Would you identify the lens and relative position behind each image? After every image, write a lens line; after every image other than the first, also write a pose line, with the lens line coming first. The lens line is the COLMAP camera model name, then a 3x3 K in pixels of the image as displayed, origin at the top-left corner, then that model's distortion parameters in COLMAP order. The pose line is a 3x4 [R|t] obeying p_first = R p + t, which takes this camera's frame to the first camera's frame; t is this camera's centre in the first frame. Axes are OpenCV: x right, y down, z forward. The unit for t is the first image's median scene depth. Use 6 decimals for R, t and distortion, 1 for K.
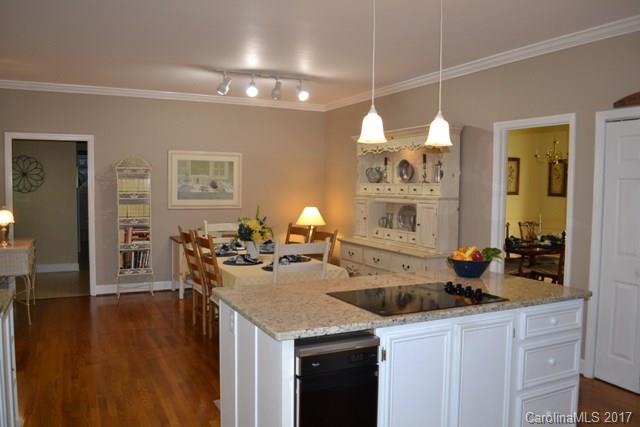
lens RADIAL K [[507.9, 0, 320.0], [0, 507.9, 213.5], [0, 0, 1]] dist [-0.082915, 0.001527]
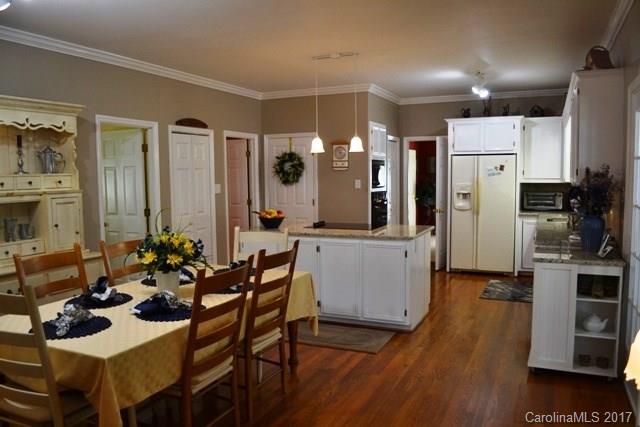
lens RADIAL K [[507.9, 0, 320.0], [0, 507.9, 213.5], [0, 0, 1]] dist [-0.082915, 0.001527]
pose [[-0.632659, -0.056409, 0.772374, -0.758436], [0.055174, 0.991526, 0.117608, -0.074631], [-0.772463, 0.117021, -0.624185, 1.323255]]
